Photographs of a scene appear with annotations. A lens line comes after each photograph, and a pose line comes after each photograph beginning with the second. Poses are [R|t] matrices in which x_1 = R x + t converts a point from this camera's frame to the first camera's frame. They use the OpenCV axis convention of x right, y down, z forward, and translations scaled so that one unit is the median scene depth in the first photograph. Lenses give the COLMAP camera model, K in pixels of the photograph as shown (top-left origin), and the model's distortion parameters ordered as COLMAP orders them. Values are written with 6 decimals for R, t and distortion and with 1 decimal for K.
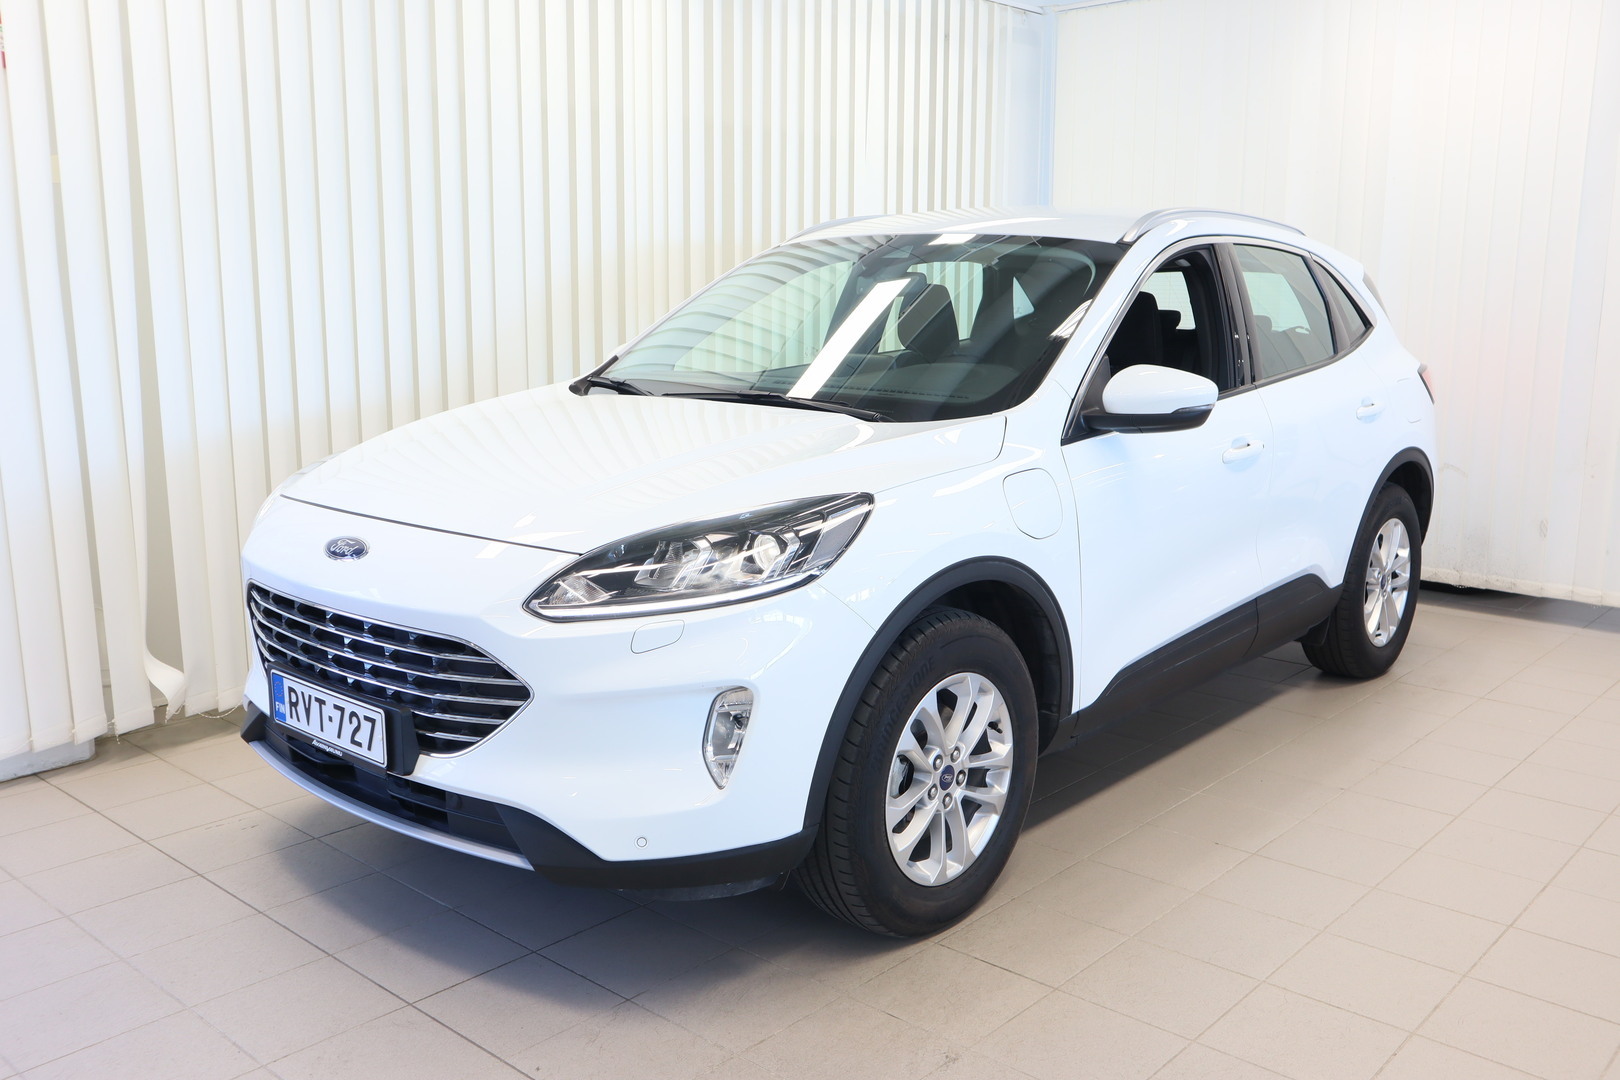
lens RADIAL K [[1402.5, 0, 810.0], [0, 1402.5, 540.0], [0, 0, 1]] dist [-0.052481, 0.107026]
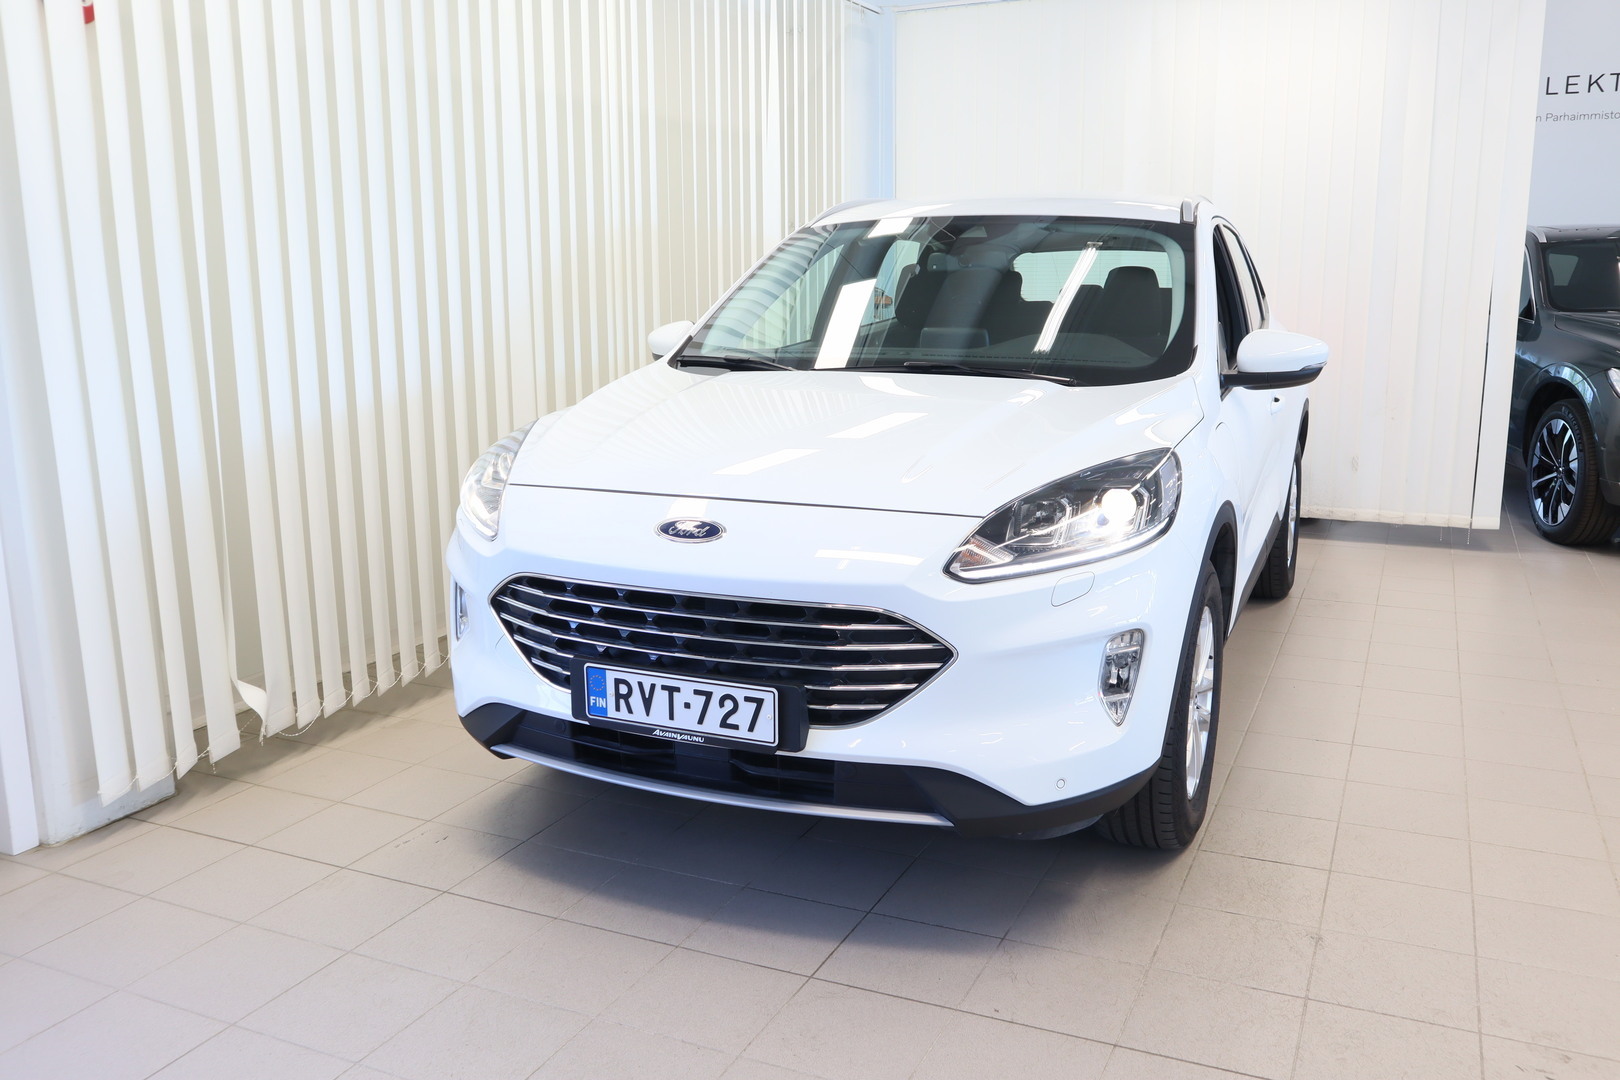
lens RADIAL K [[1336.6, 0, 810.0], [0, 1336.6, 540.0], [0, 0, 1]] dist [-0.048771, 0.002668]
pose [[0.953540, -0.068443, 0.293388, -0.536412], [0.063428, 0.997632, 0.026586, -0.006618], [-0.294513, -0.006742, 0.955624, 0.085832]]
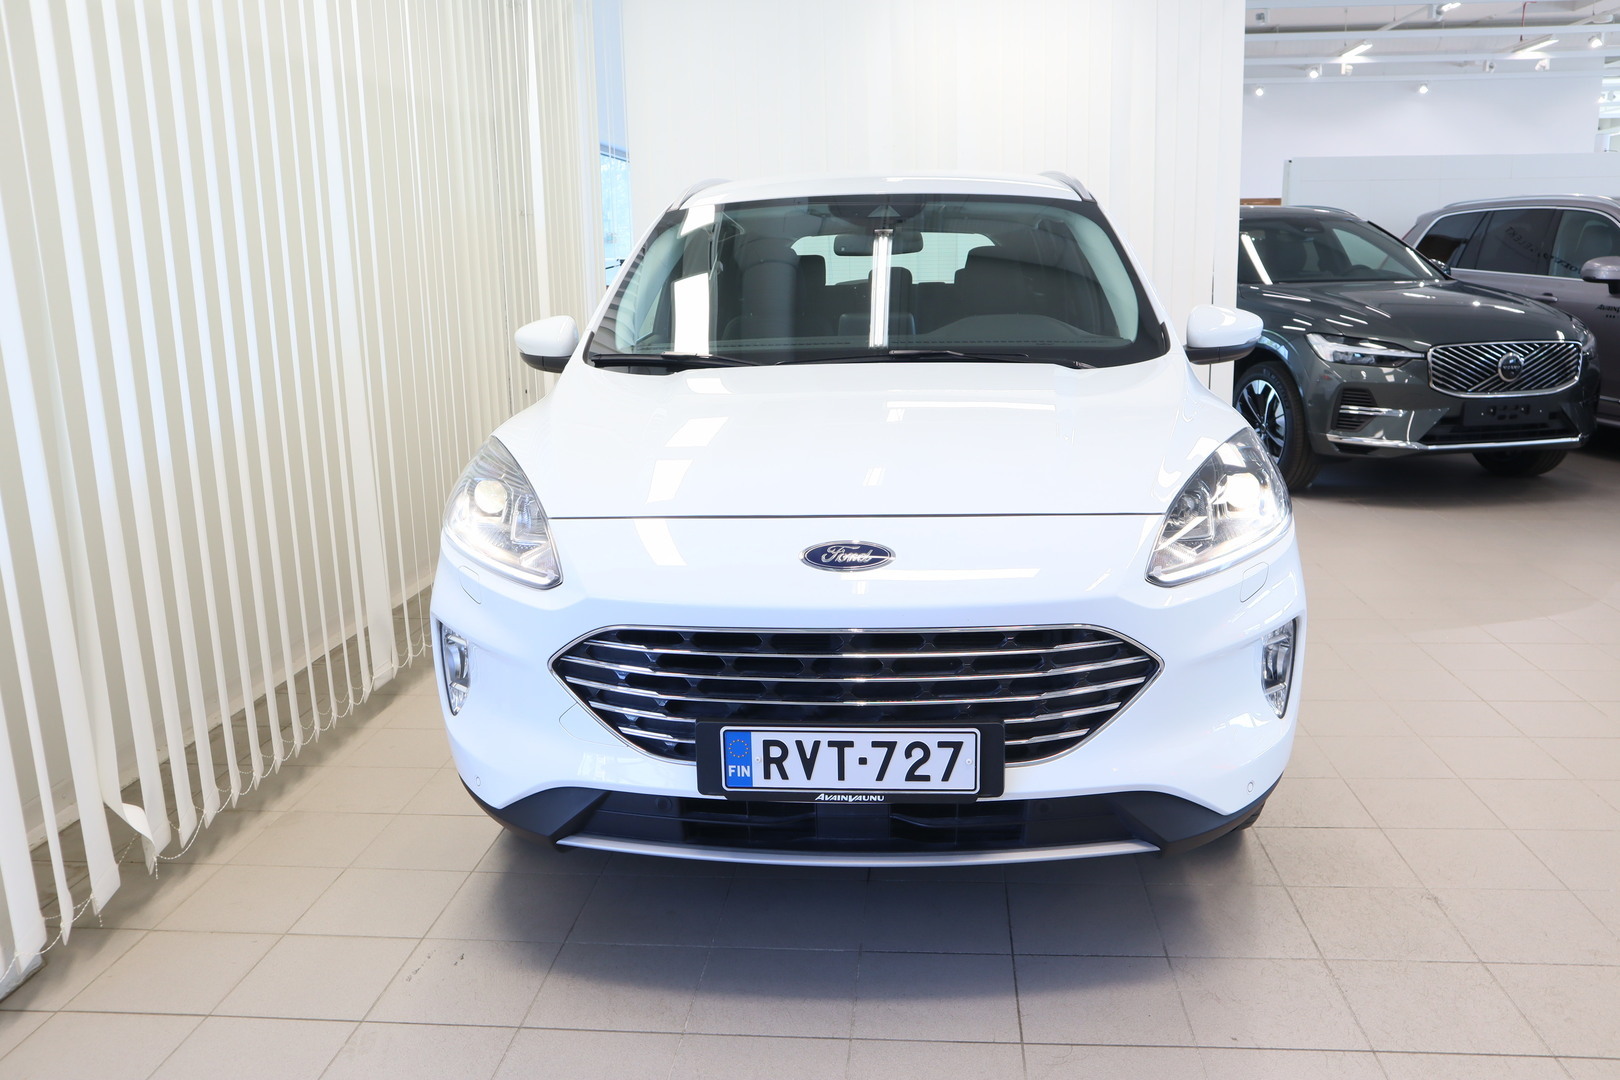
lens RADIAL K [[1297.2, 0, 810.0], [0, 1297.2, 540.0], [0, 0, 1]] dist [-0.040585, 0.004517]
pose [[0.798134, -0.149270, 0.583696, -0.812781], [0.133358, 0.988560, 0.070456, -0.061538], [-0.587536, 0.021608, 0.808910, 0.398041]]
